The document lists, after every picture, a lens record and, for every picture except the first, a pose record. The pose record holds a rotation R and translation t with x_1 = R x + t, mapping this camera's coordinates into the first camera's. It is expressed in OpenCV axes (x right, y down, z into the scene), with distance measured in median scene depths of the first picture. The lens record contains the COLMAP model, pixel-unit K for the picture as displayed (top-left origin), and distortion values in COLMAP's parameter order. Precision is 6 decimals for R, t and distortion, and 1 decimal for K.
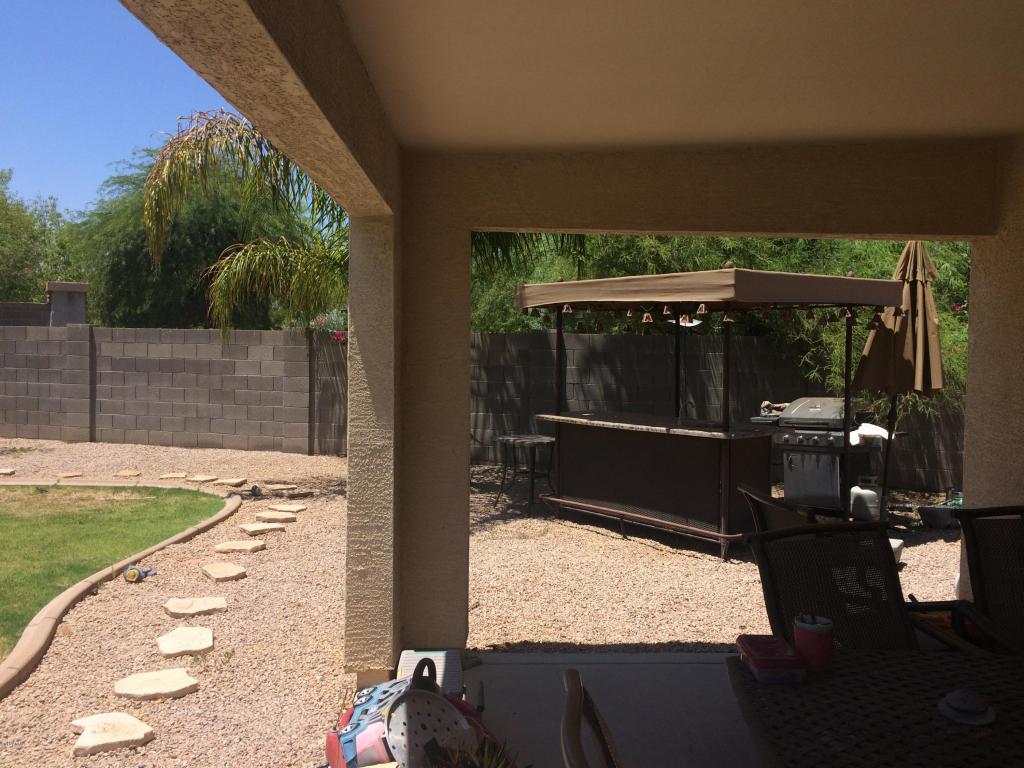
lens RADIAL K [[878.8, 0, 509.4], [0, 878.8, 385.5], [0, 0, 1]] dist [0.089510, -0.103547]
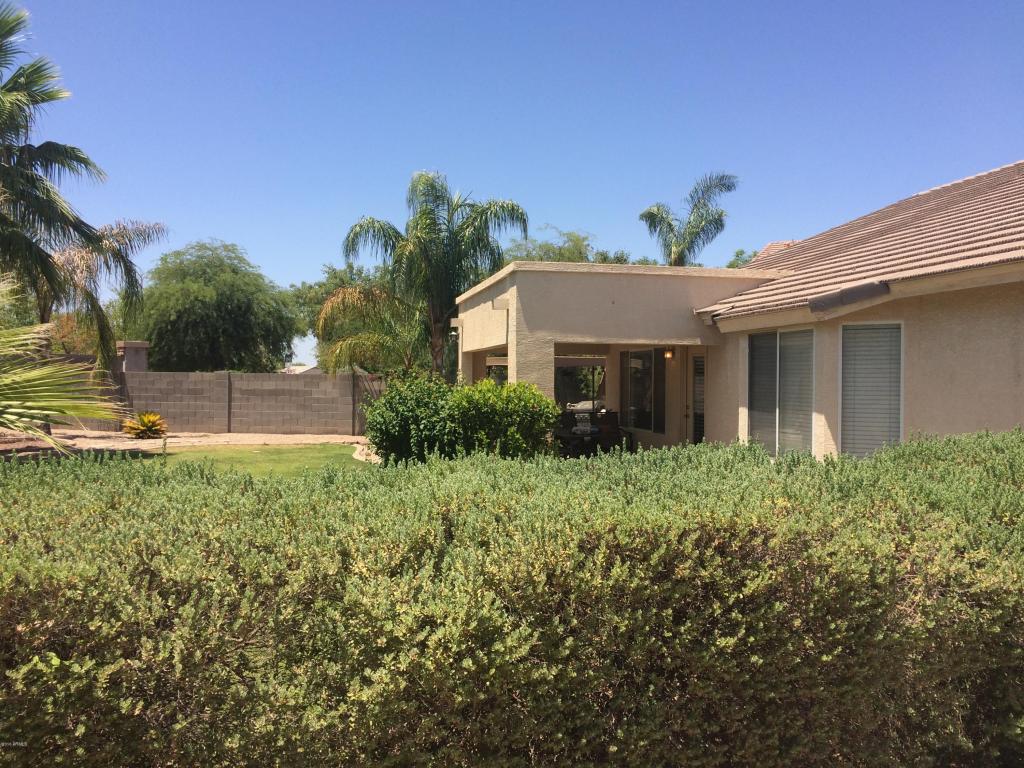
lens RADIAL K [[878.8, 0, 512.2], [0, 878.8, 382.5], [0, 0, 1]] dist [0.089510, -0.103547]
pose [[0.983422, -0.007334, 0.181183, -0.213300], [0.014627, 0.999134, -0.038947, 0.037591], [-0.180741, 0.040951, 0.982678, -0.961407]]
